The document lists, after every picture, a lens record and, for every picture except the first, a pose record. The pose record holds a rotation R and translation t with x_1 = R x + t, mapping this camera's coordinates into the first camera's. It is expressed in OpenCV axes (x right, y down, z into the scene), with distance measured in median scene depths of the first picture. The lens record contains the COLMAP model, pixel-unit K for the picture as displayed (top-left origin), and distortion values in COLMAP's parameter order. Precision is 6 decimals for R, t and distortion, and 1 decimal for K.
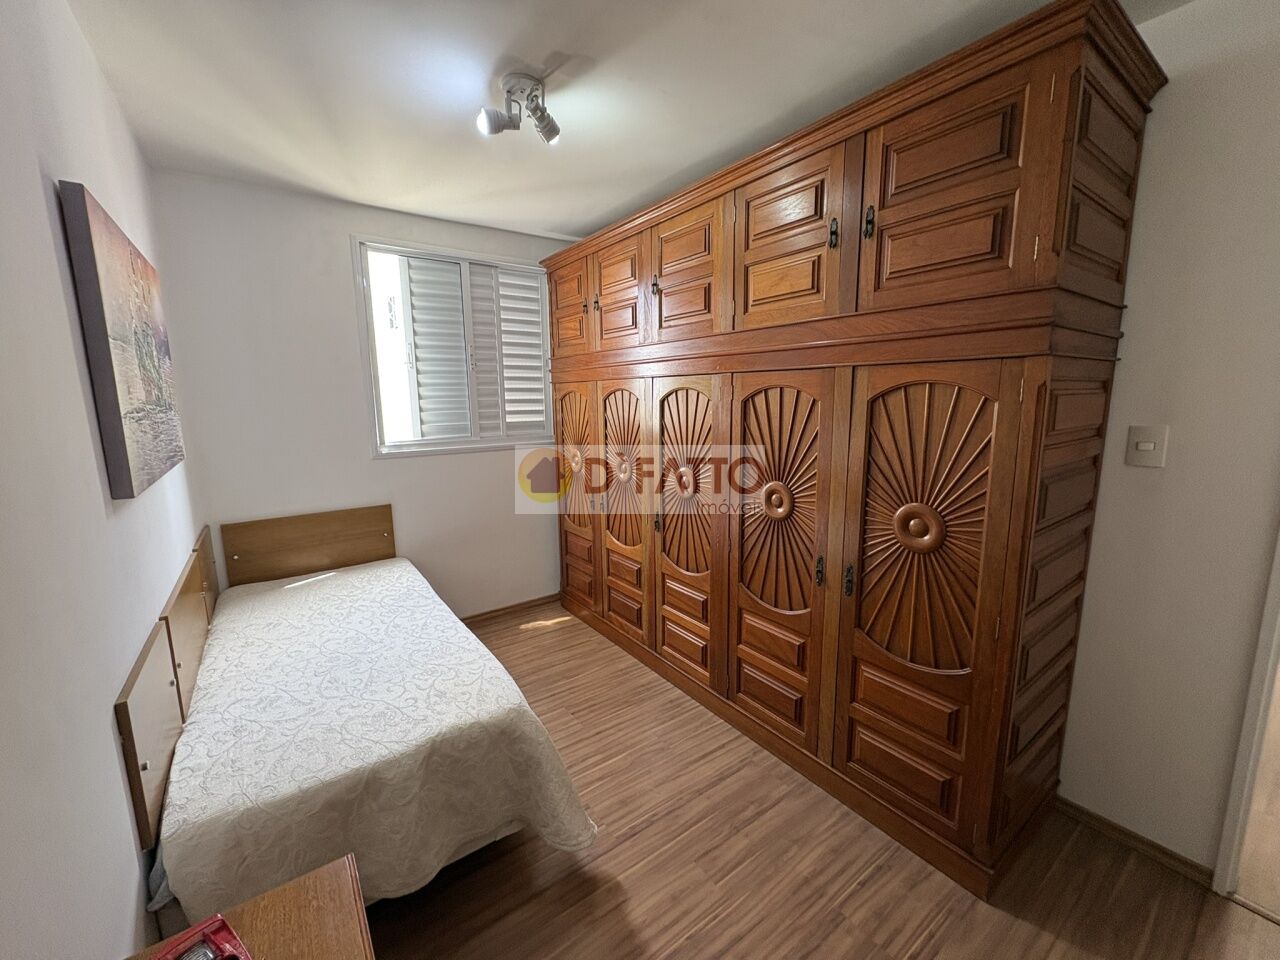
lens RADIAL K [[508.8, 0, 638.1], [0, 508.8, 479.1], [0, 0, 1]] dist [0.002646, 0.000319]
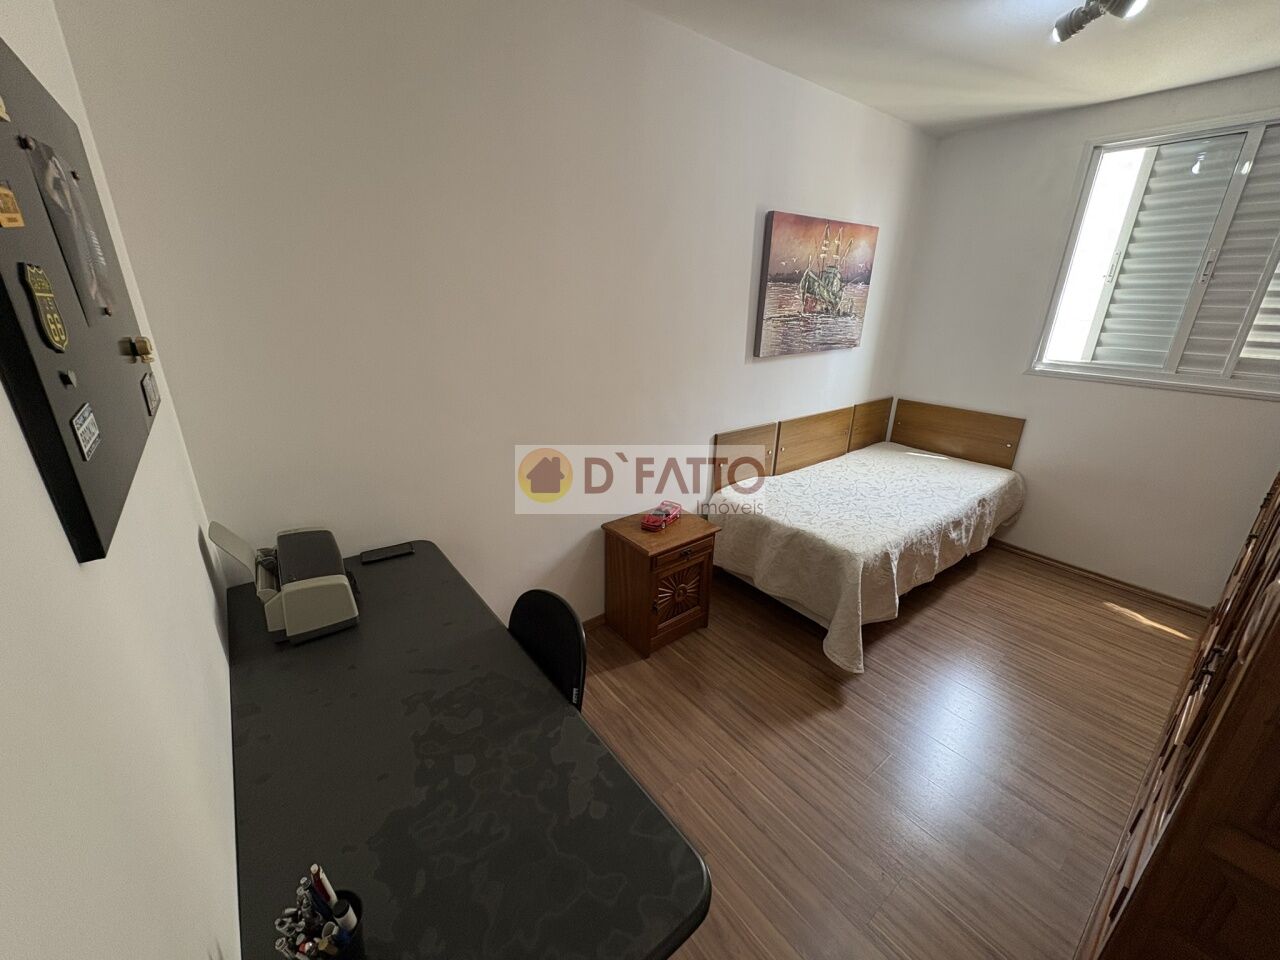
lens RADIAL K [[508.8, 0, 637.9], [0, 508.8, 476.1], [0, 0, 1]] dist [0.002646, 0.000319]
pose [[0.039975, 0.353468, -0.934592, 0.512034], [-0.176737, 0.923093, 0.341560, -0.061920], [0.983446, 0.151523, 0.099372, 0.136625]]
